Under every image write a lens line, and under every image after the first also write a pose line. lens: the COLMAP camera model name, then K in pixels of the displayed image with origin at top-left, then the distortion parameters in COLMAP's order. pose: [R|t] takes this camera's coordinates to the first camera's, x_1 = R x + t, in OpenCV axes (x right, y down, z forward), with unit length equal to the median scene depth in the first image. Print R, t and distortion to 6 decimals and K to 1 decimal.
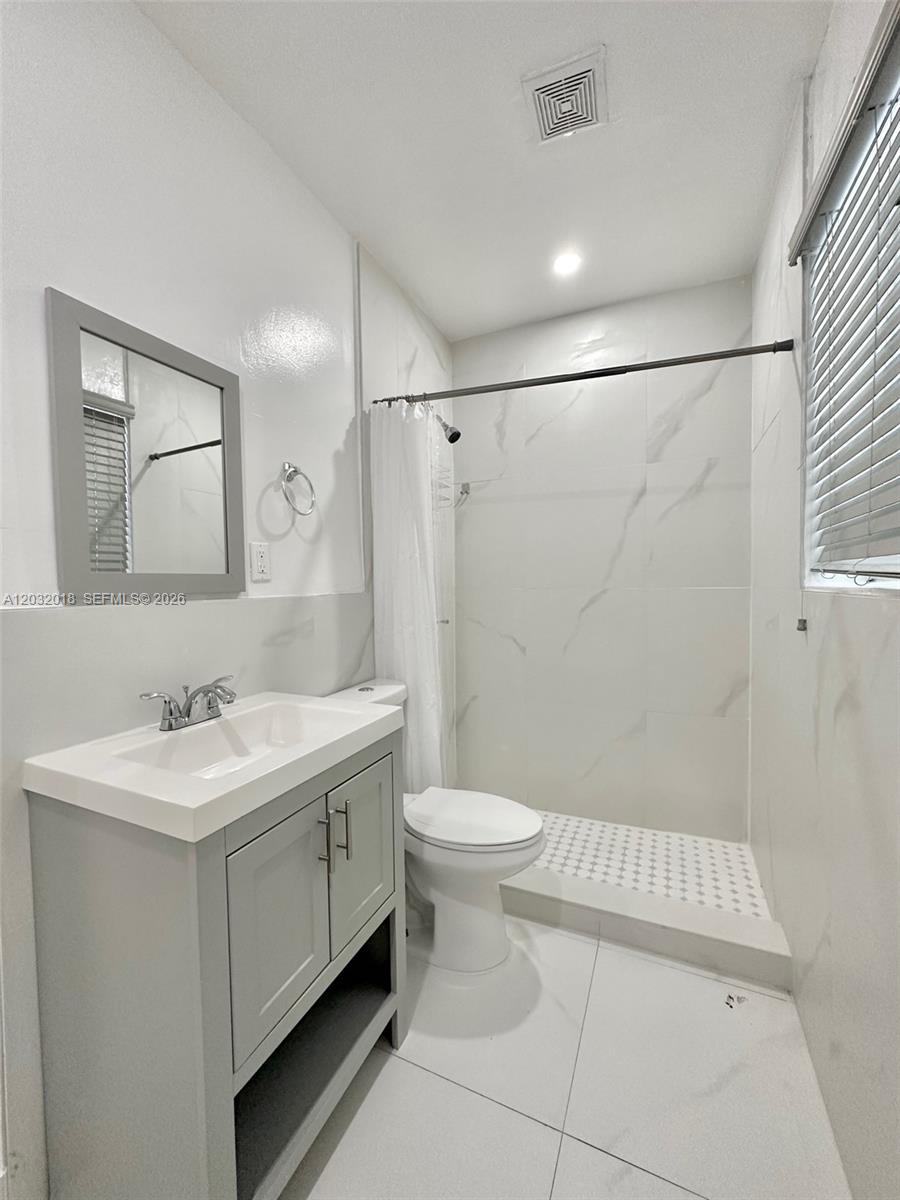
lens RADIAL K [[478.8, 0, 450.0], [0, 478.8, 600.0], [0, 0, 1]] dist [-0.002271, -0.000107]
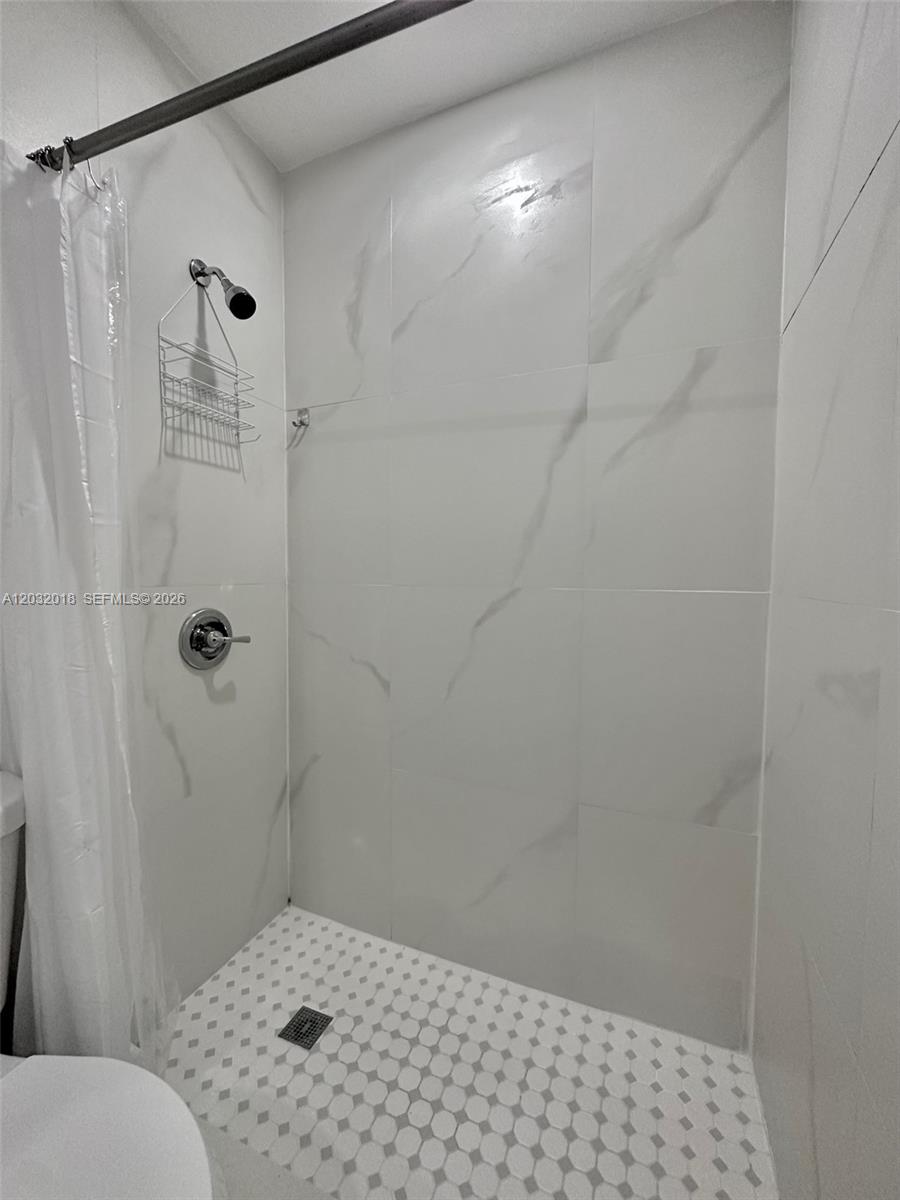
lens RADIAL K [[478.7, 0, 450.0], [0, 478.7, 600.0], [0, 0, 1]] dist [0.000087, -0.000359]
pose [[0.999158, 0.019624, 0.036043, 0.238704], [-0.020254, 0.999647, 0.017183, -0.018499], [-0.035693, -0.017899, 0.999203, 0.451337]]
